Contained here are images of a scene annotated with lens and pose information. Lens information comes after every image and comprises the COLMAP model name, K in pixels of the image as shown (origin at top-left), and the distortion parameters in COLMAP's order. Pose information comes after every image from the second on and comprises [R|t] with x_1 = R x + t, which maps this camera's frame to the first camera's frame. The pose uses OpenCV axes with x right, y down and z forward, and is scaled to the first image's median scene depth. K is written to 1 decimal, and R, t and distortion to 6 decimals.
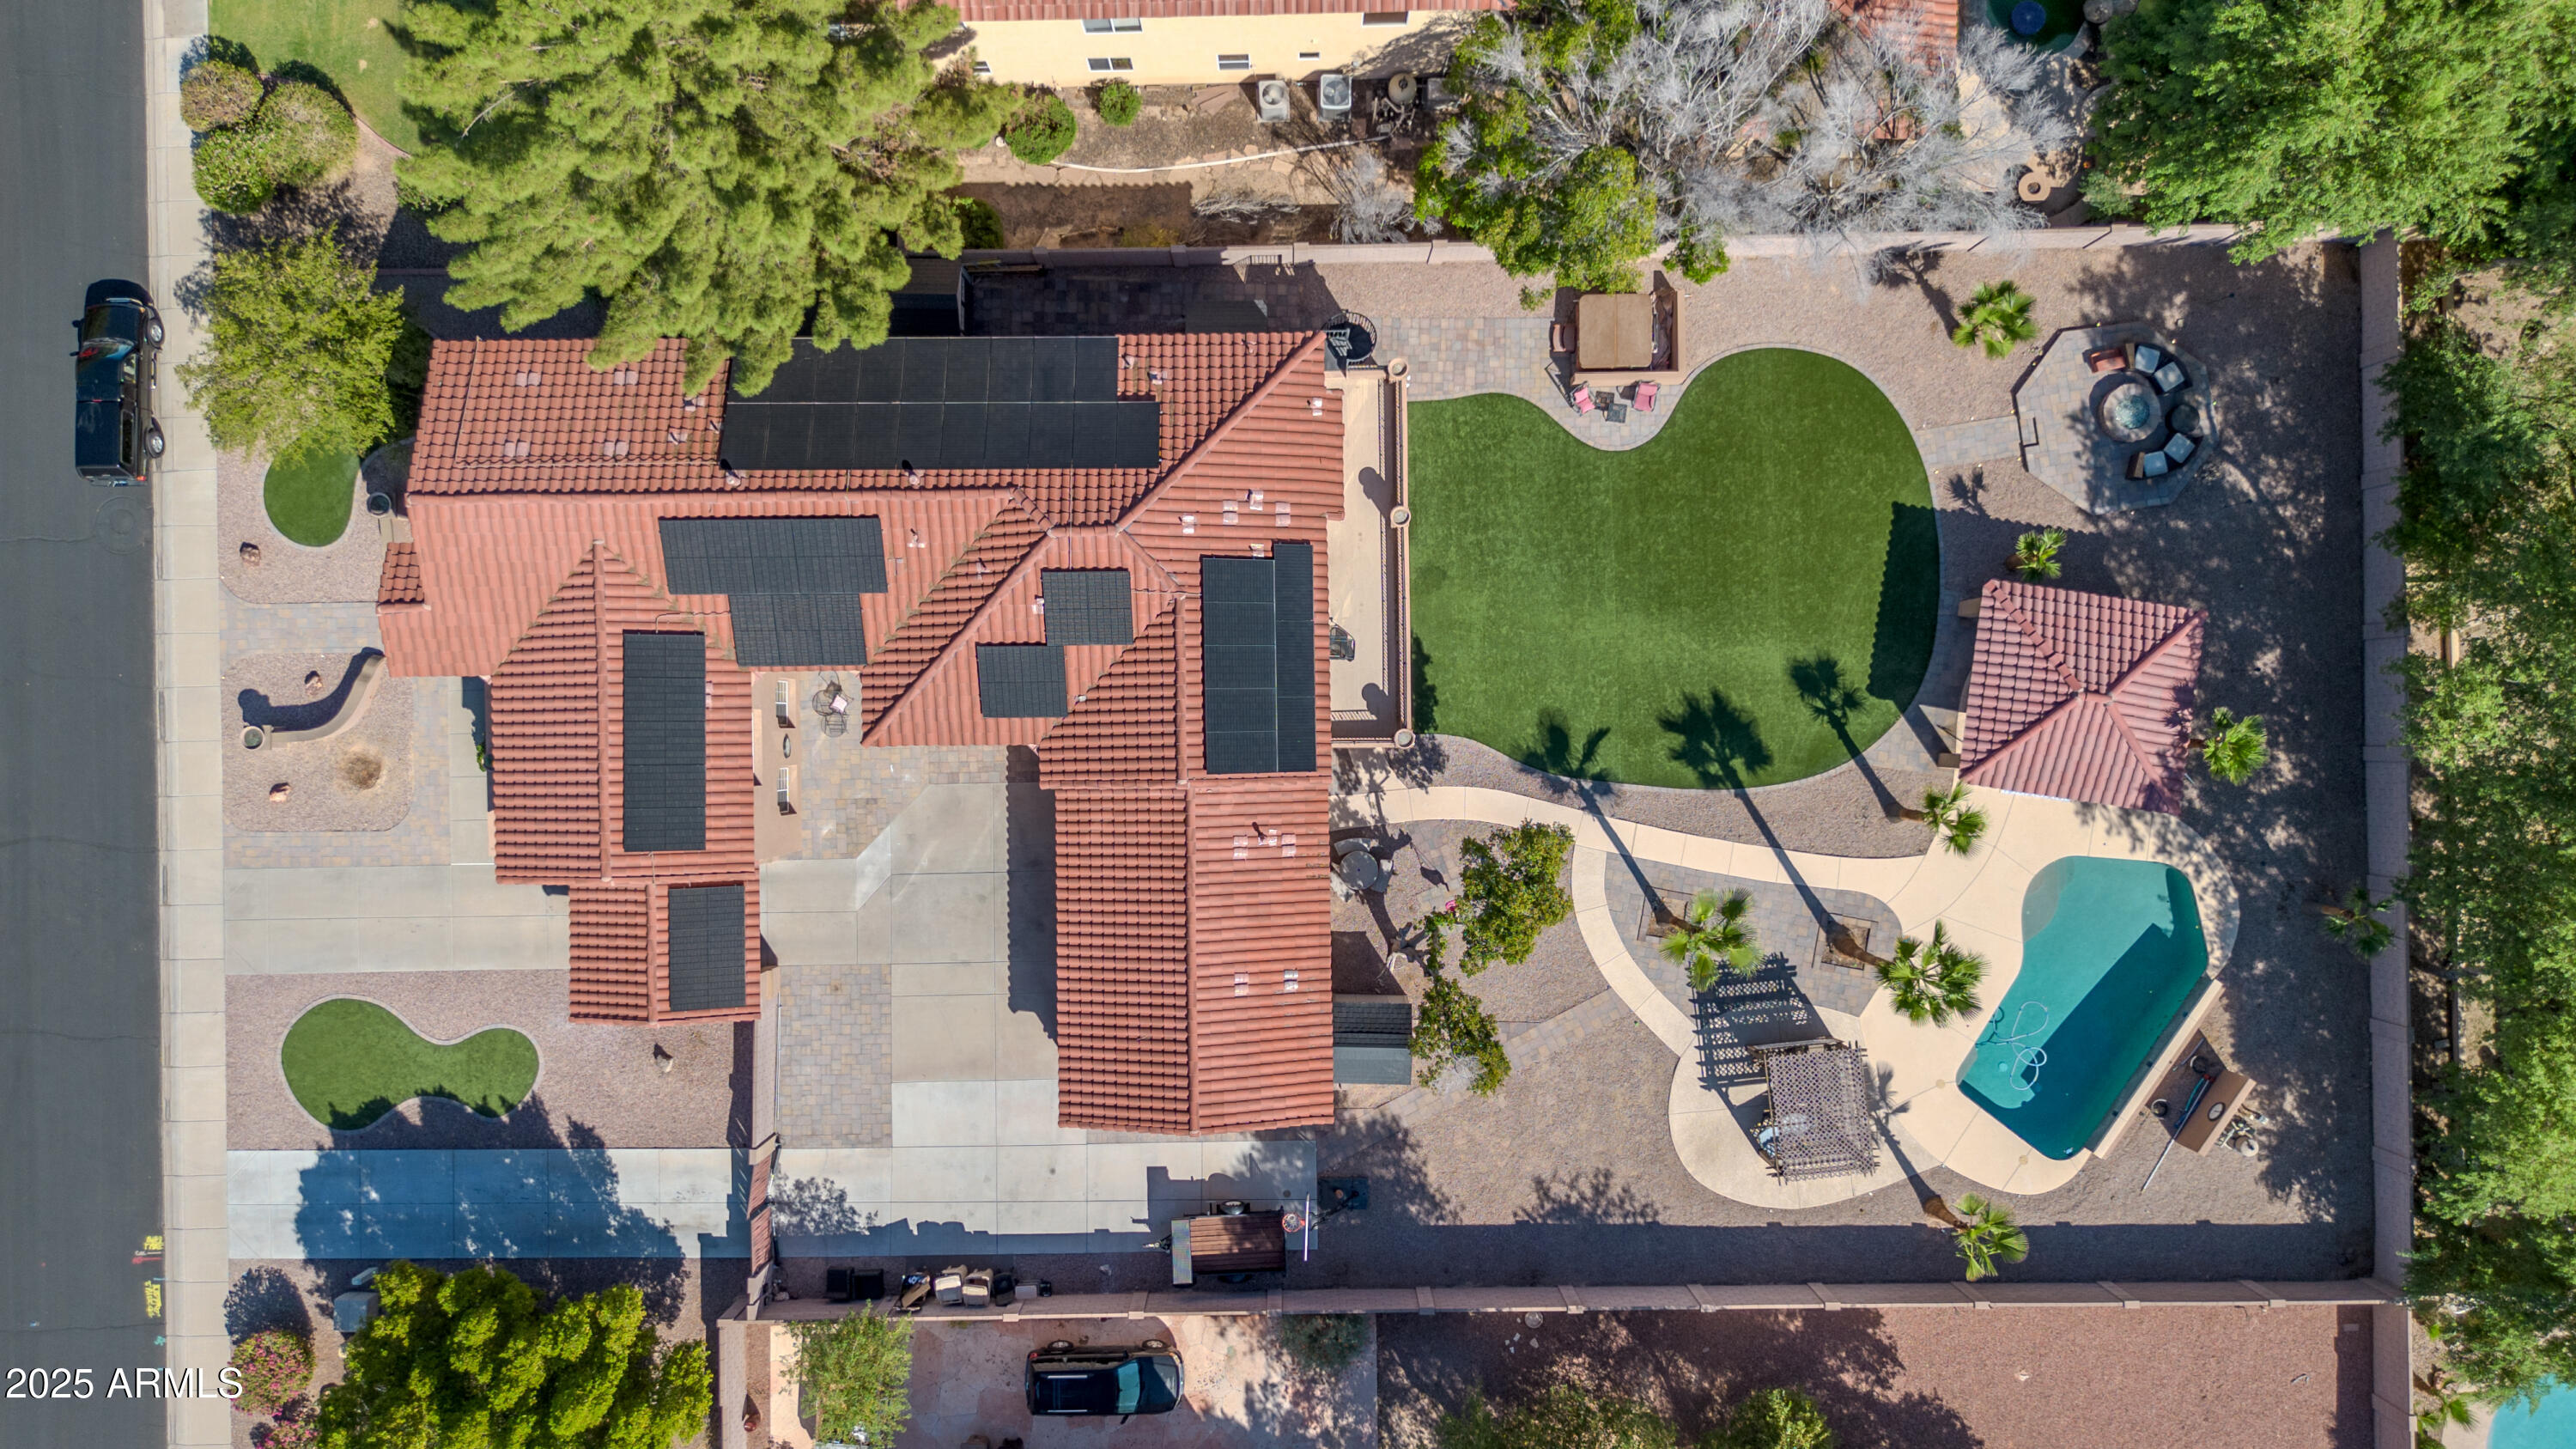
lens RADIAL K [[1833.4, 0, 1288.0], [0, 1833.4, 724.5], [0, 0, 1]] dist [0.061582, -0.056373]
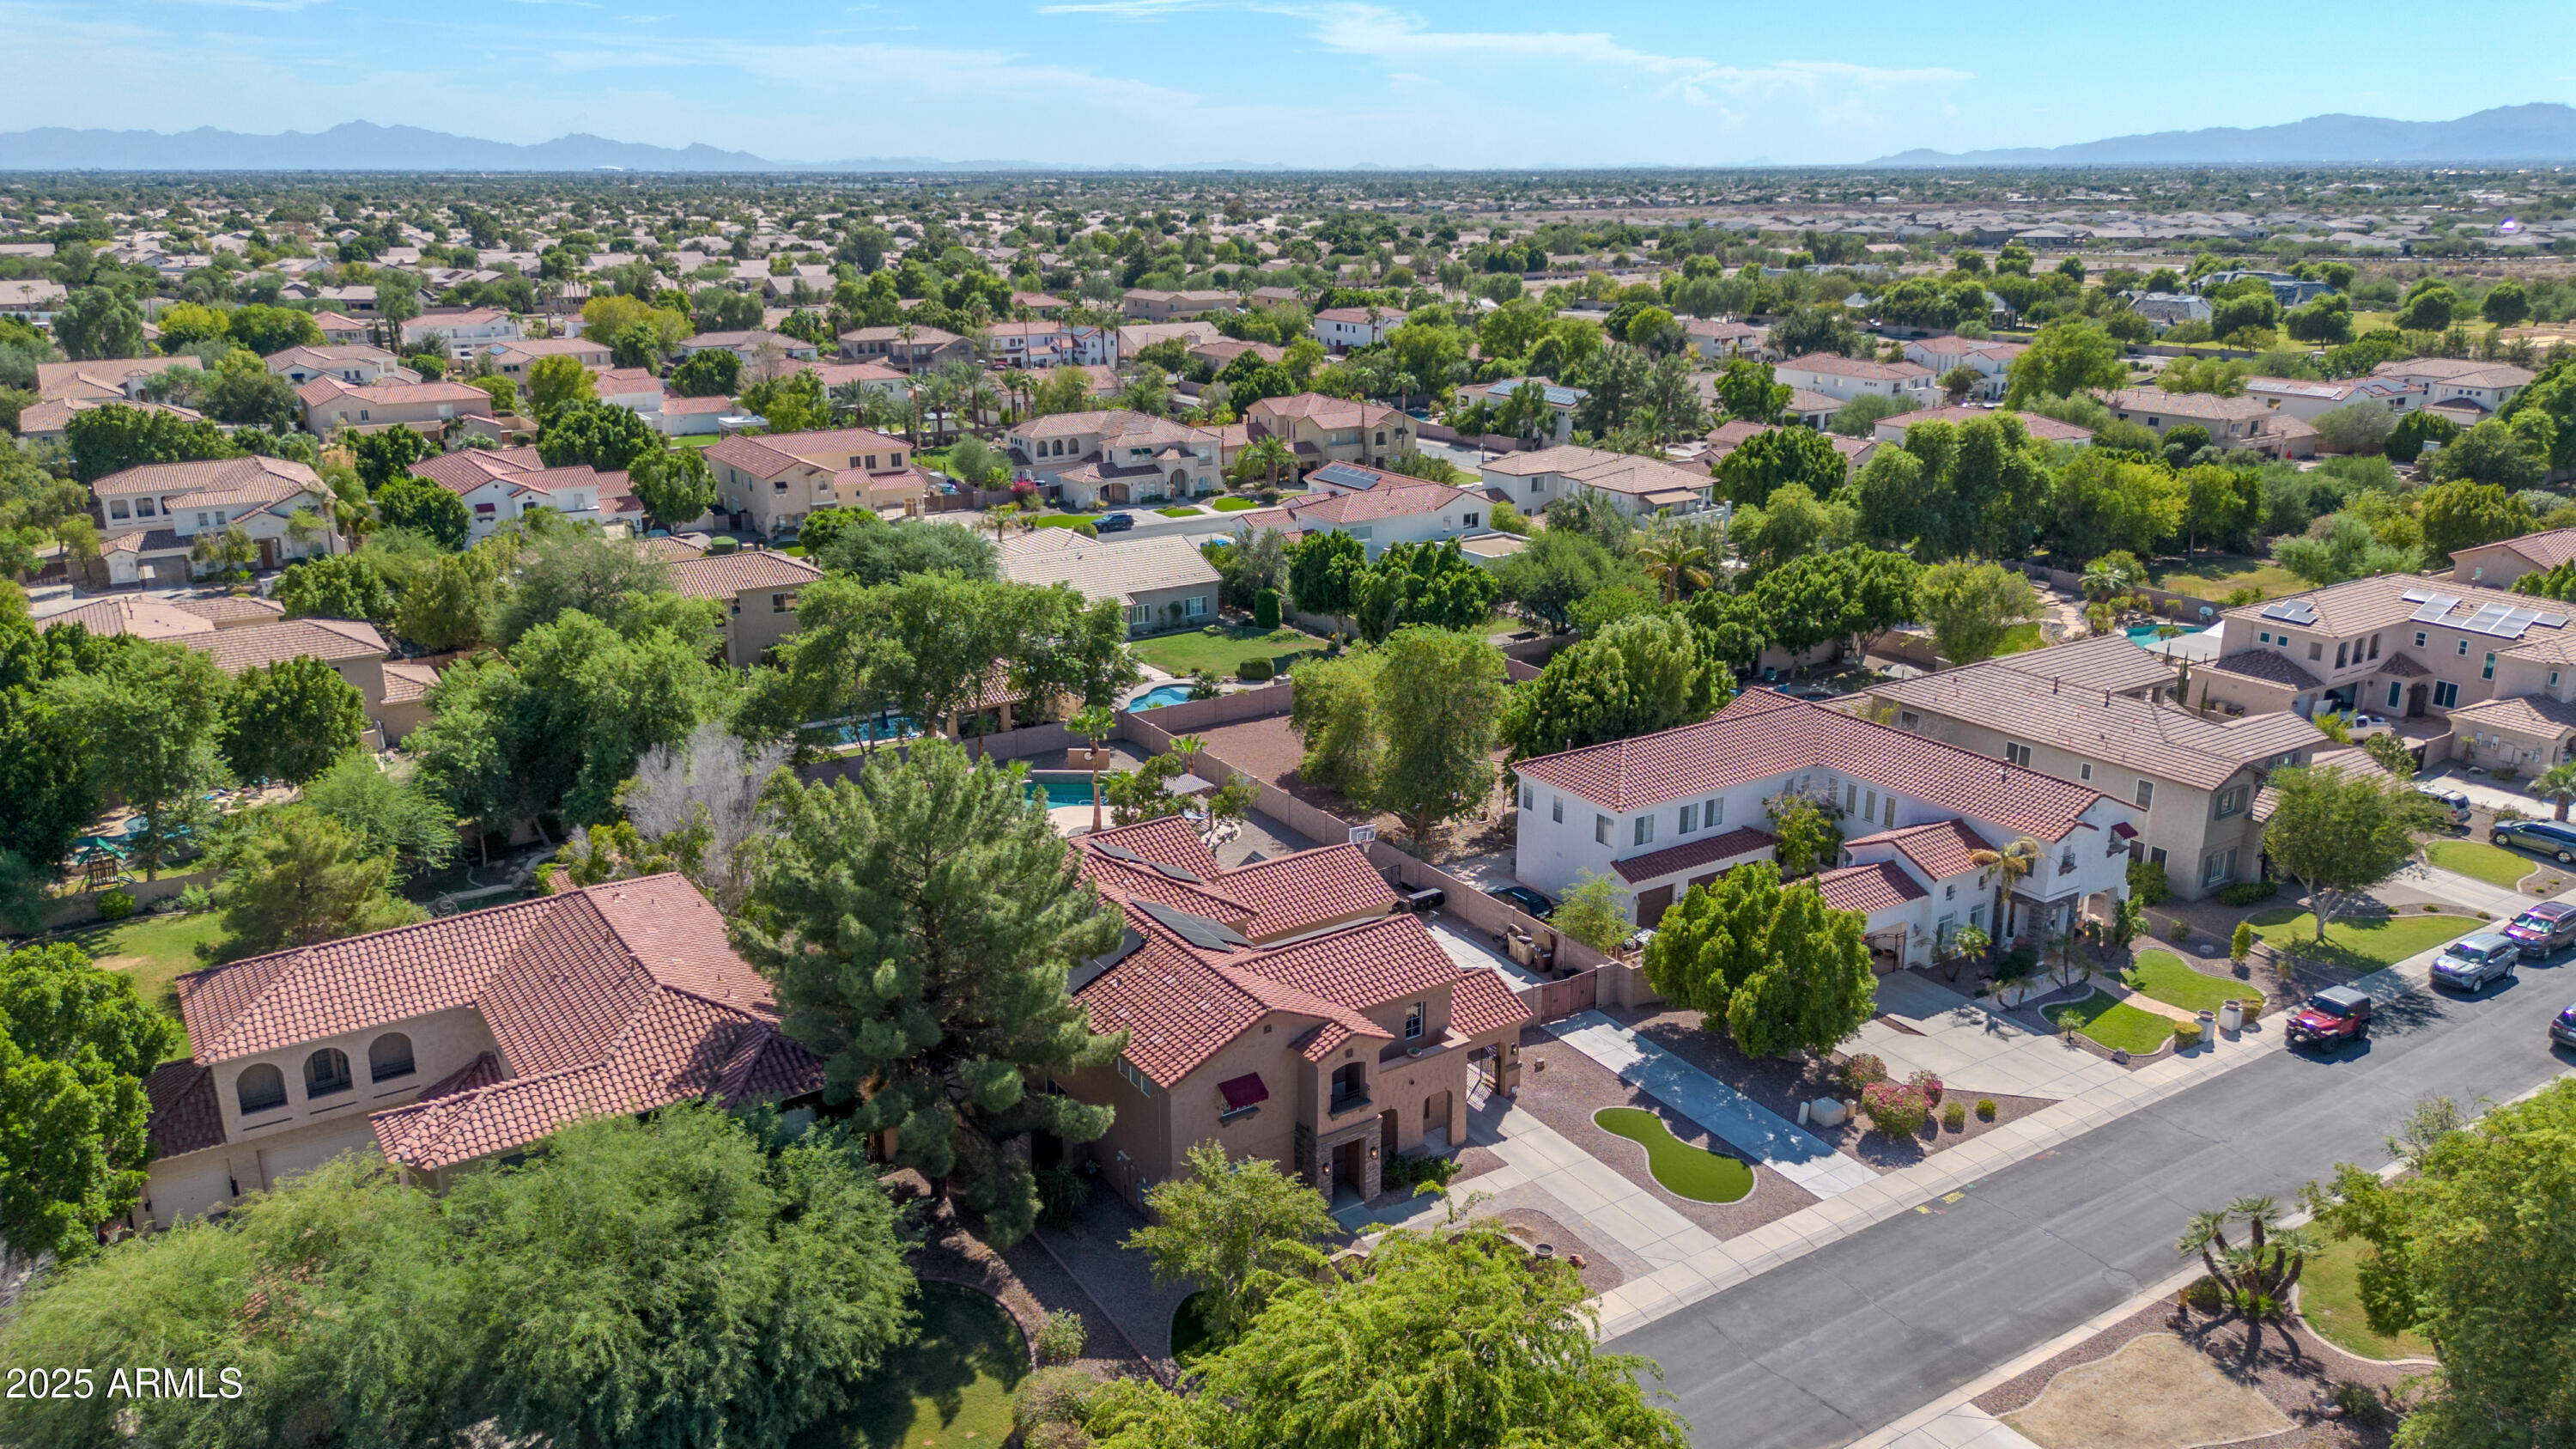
lens RADIAL K [[1833.4, 0, 1288.0], [0, 1833.4, 724.5], [0, 0, 1]] dist [0.061582, -0.056373]
pose [[-0.533193, -0.248046, 0.808813, -1.311600], [0.845944, -0.145923, 0.512919, -0.671586], [-0.009203, 0.957695, 0.287638, 0.342198]]
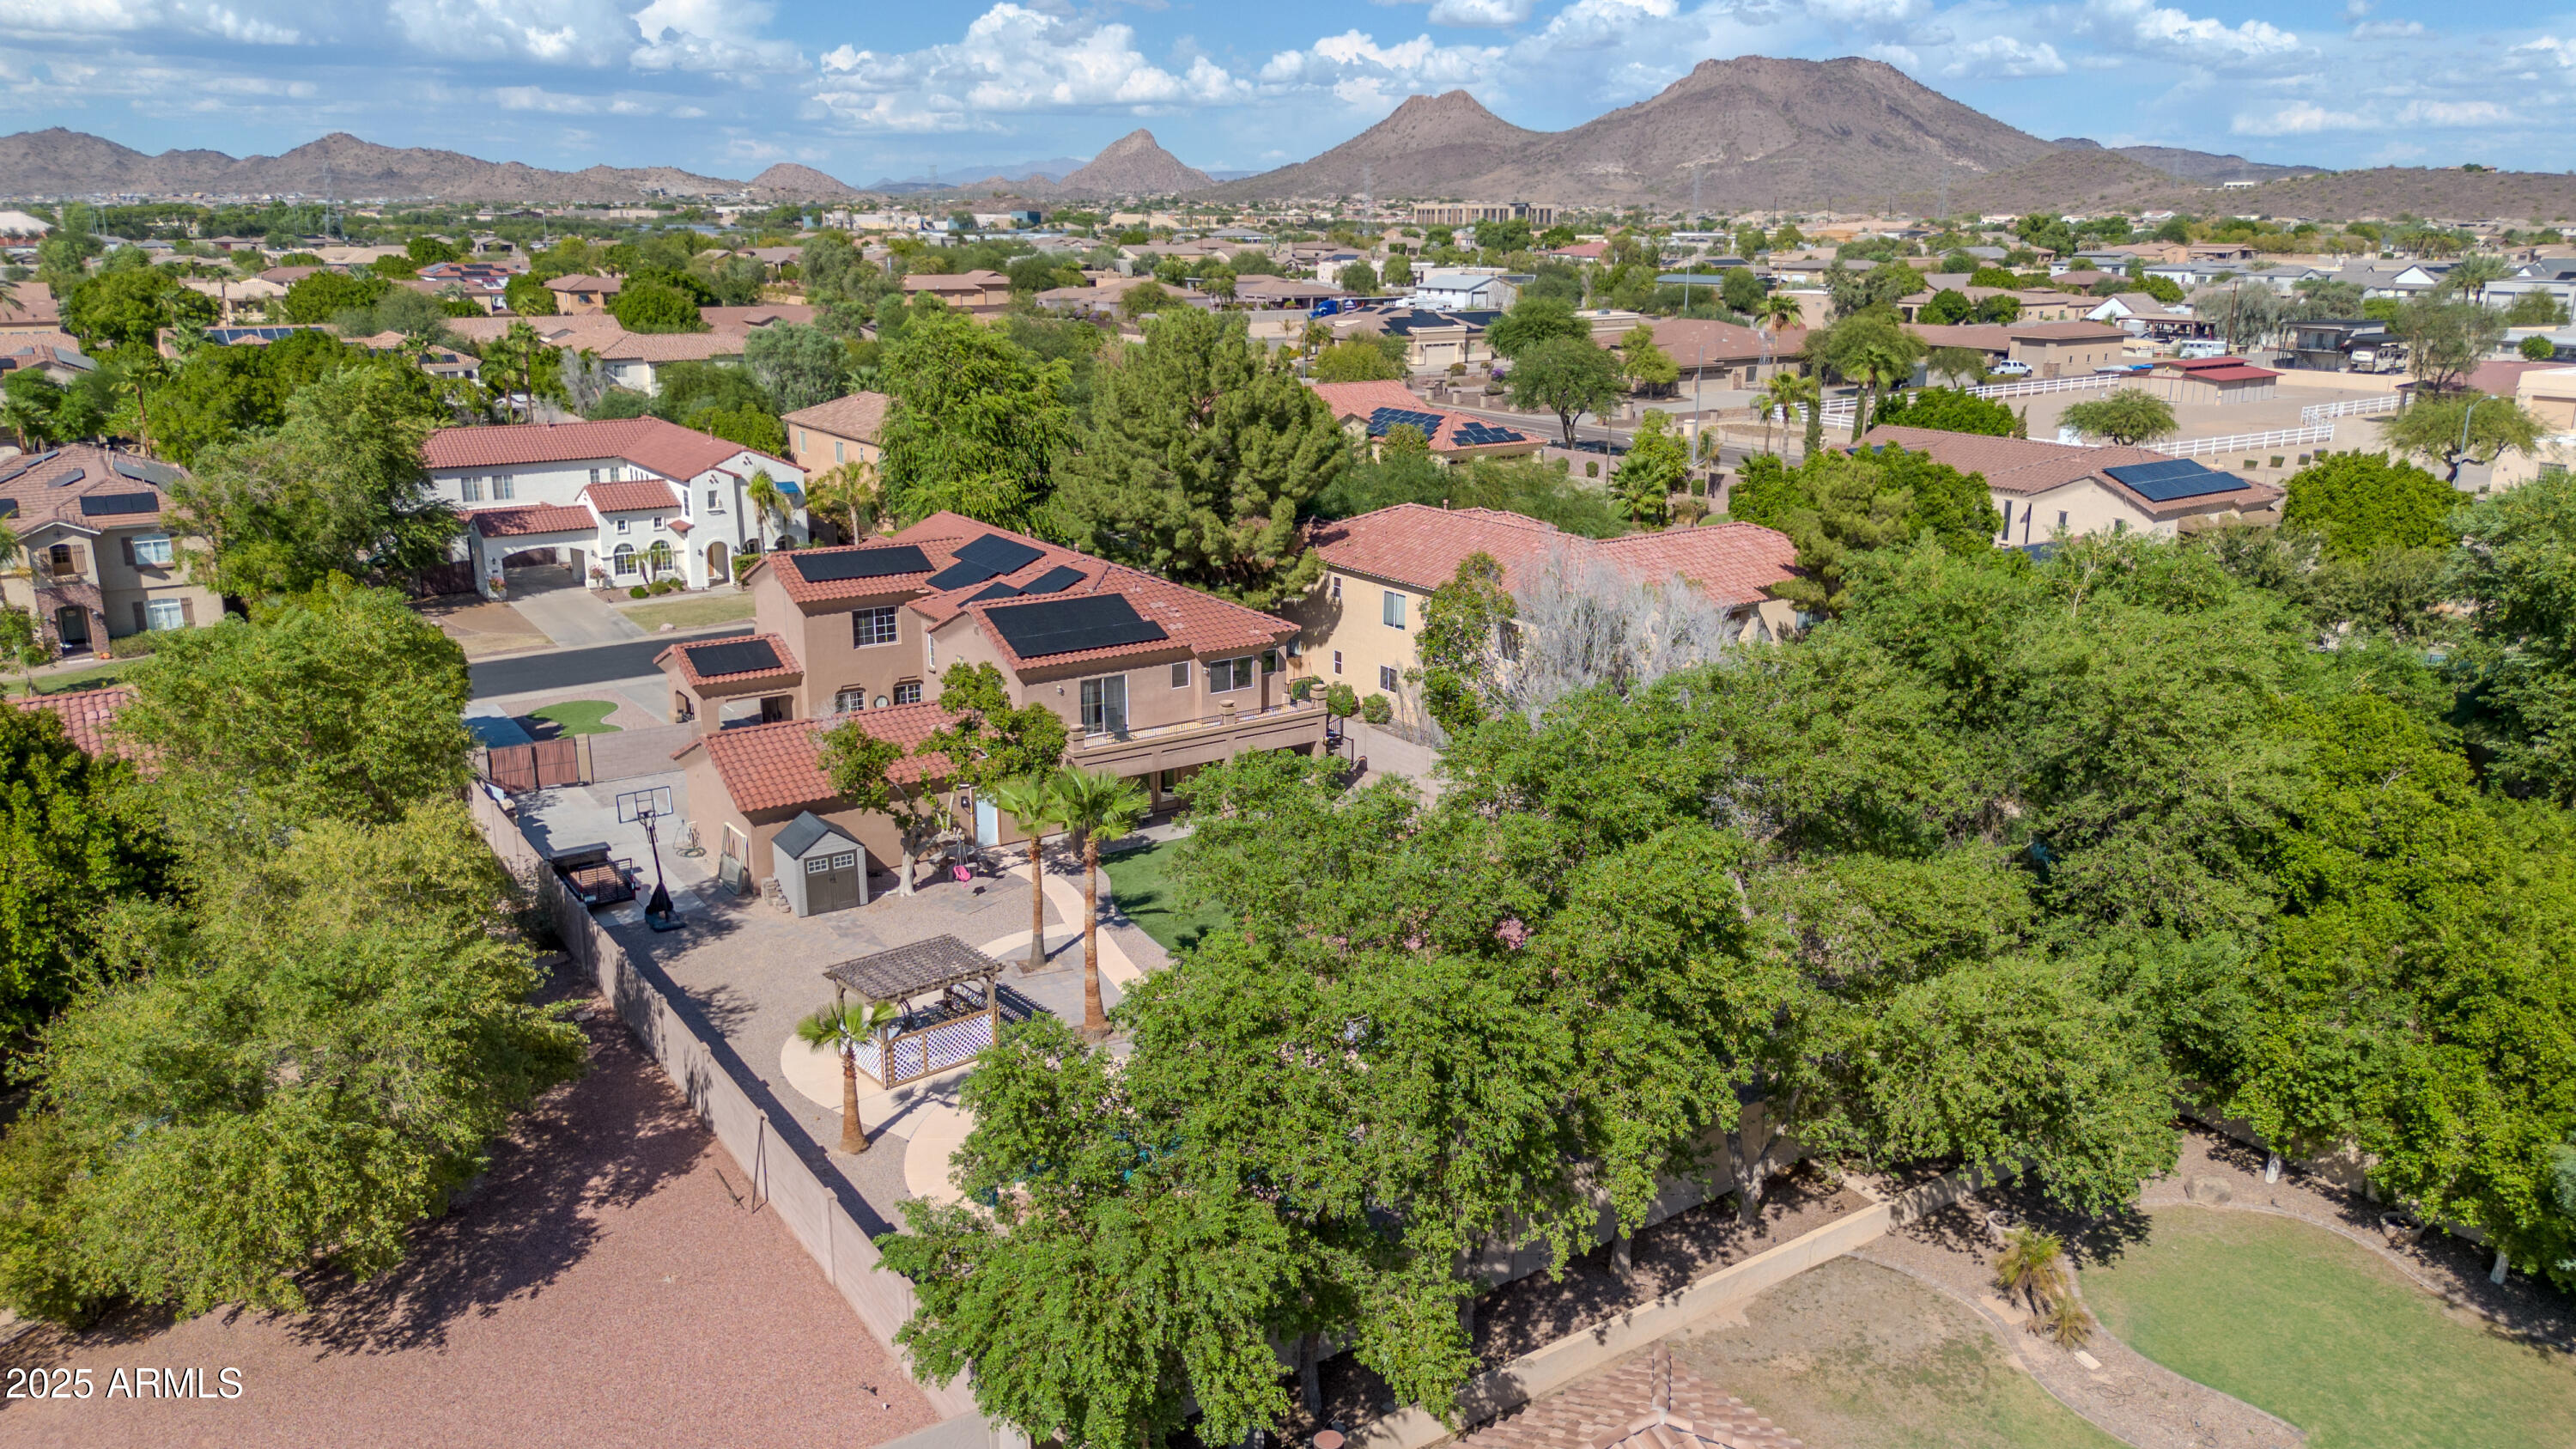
lens RADIAL K [[1847.7, 0, 1293.9], [0, 1847.7, 701.8], [0, 0, 1]] dist [0.062332, -0.058917]
pose [[0.544168, 0.210809, -0.812060, 1.061014], [-0.838960, 0.142715, -0.525145, 0.491601], [0.005188, 0.967053, 0.254521, 0.608074]]
